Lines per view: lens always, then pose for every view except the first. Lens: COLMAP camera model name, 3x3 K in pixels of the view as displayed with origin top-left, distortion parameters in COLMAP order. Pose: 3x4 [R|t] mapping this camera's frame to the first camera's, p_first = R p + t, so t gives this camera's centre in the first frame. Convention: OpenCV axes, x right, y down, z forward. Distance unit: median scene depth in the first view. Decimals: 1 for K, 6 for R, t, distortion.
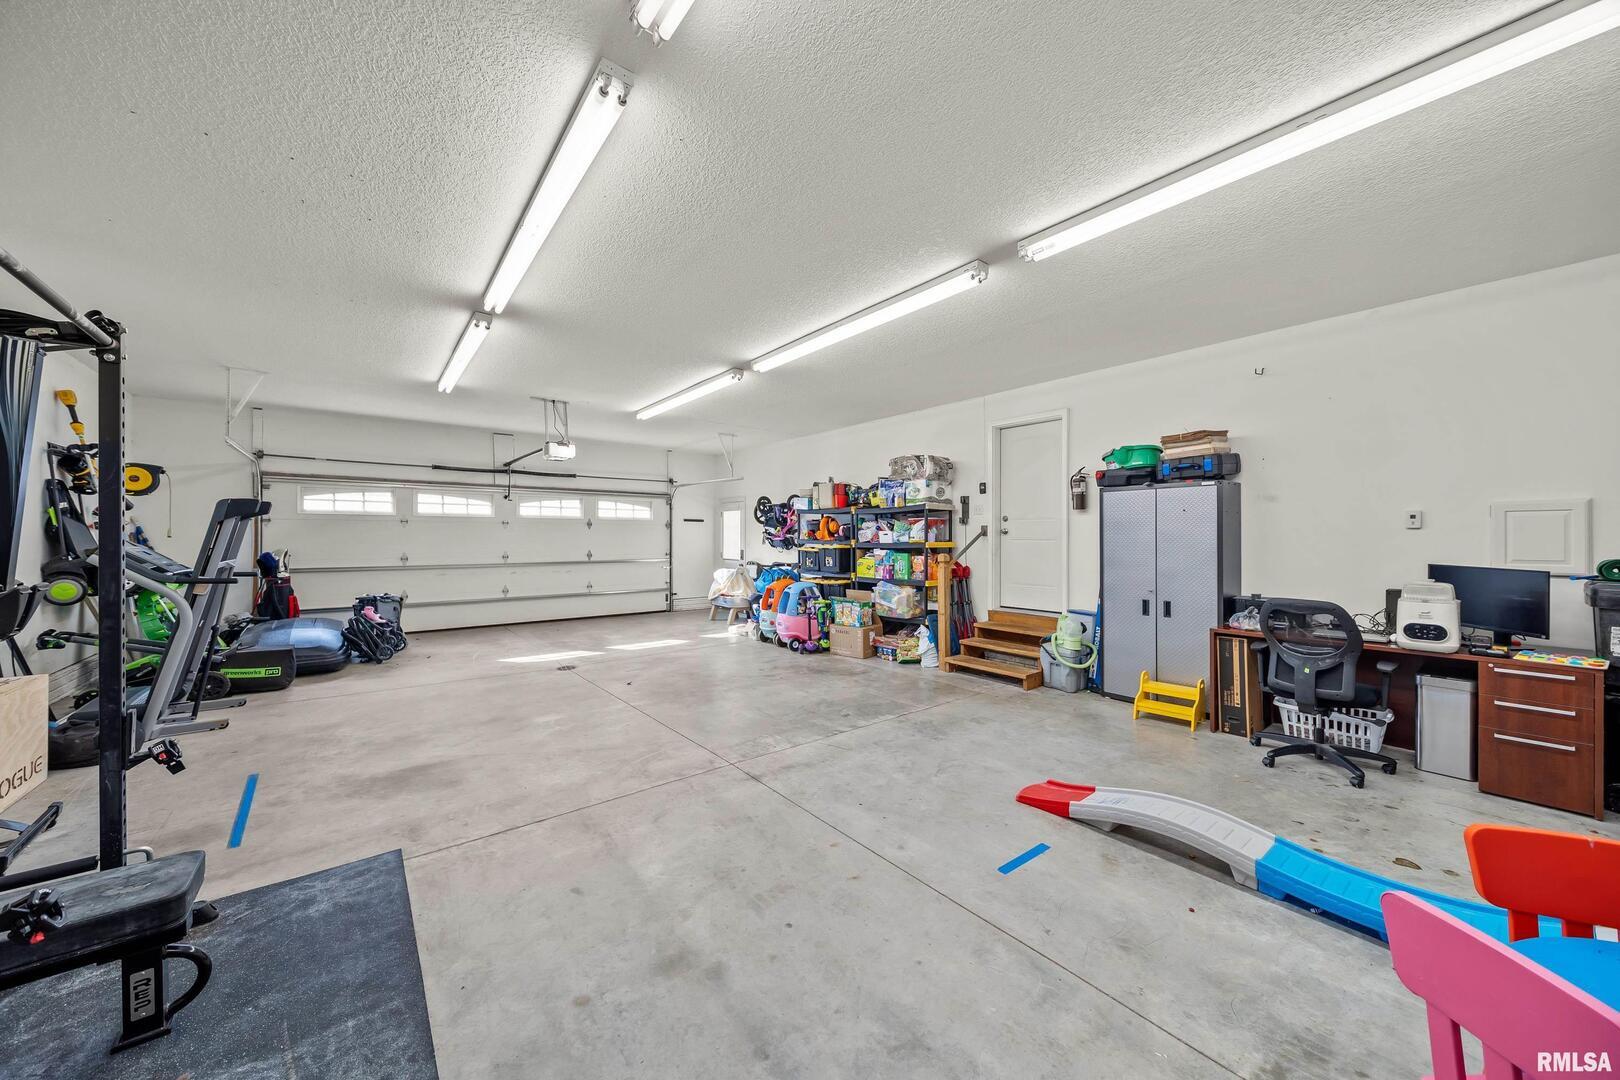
lens RADIAL K [[572.1, 0, 816.3], [0, 572.1, 536.0], [0, 0, 1]] dist [-0.006852, -0.000163]
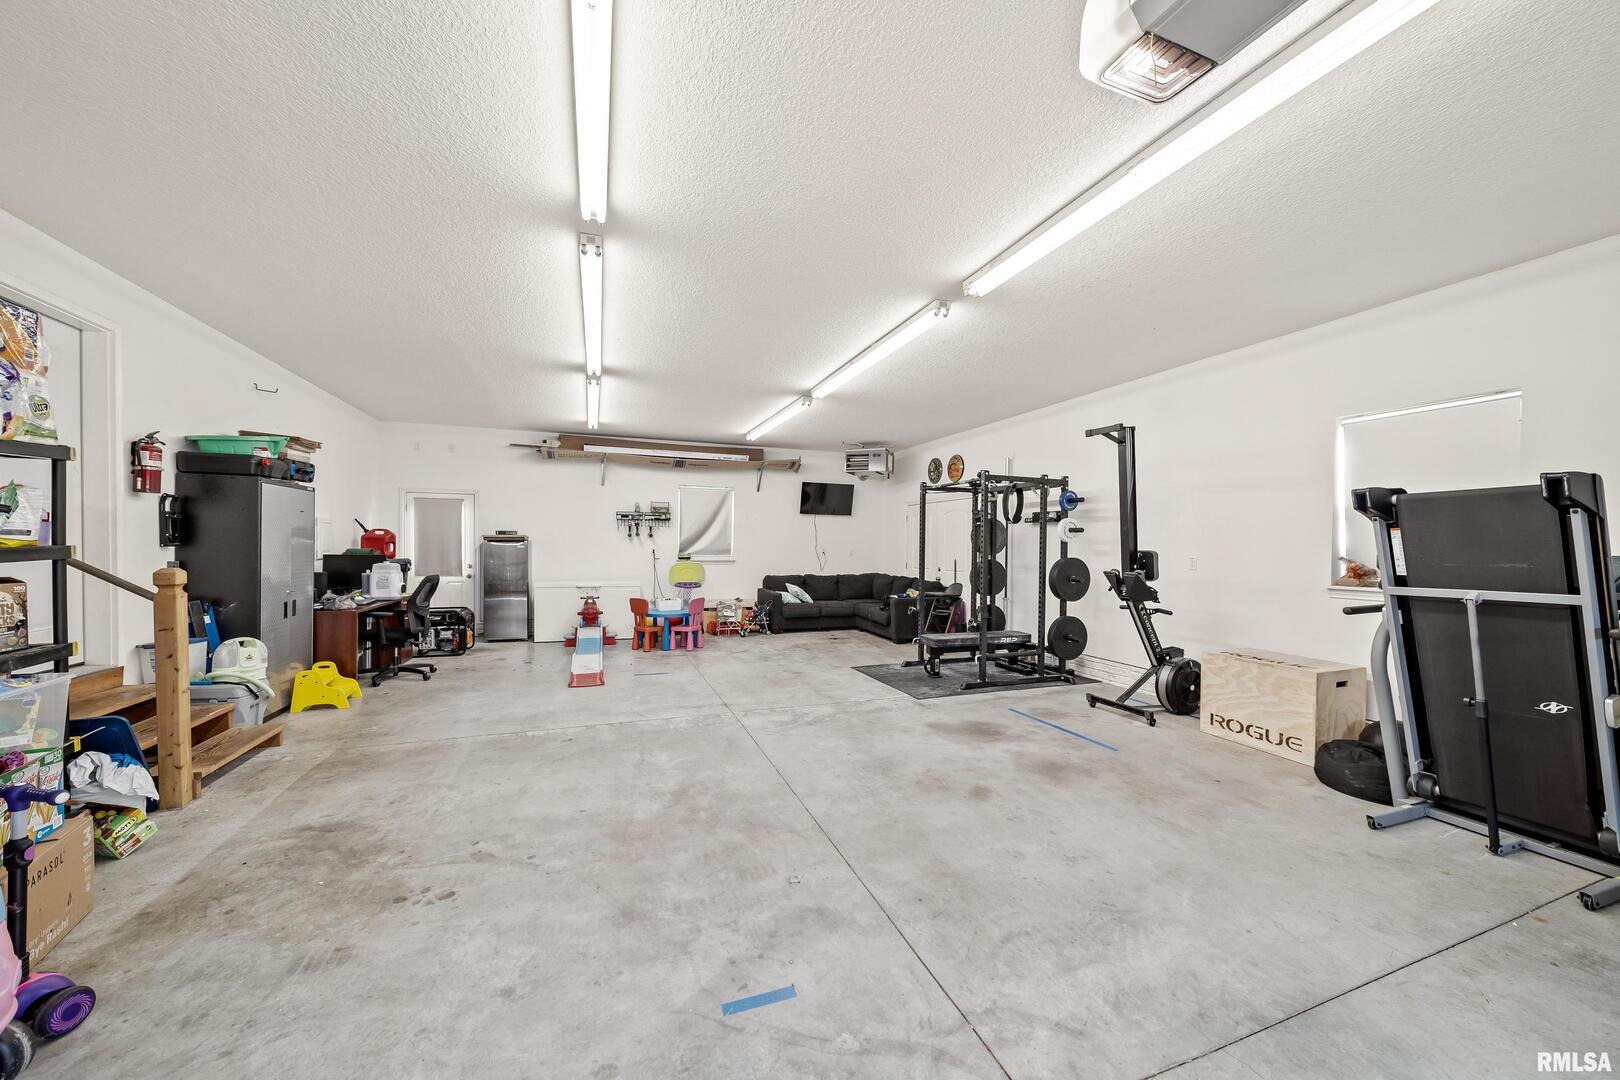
lens RADIAL K [[572.1, 0, 816.3], [0, 572.1, 536.0], [0, 0, 1]] dist [-0.006852, -0.000163]
pose [[-0.948710, -0.007206, 0.316066, -0.653788], [-0.012368, 0.999821, -0.014329, 0.009827], [-0.315906, -0.017503, -0.948629, 1.927953]]
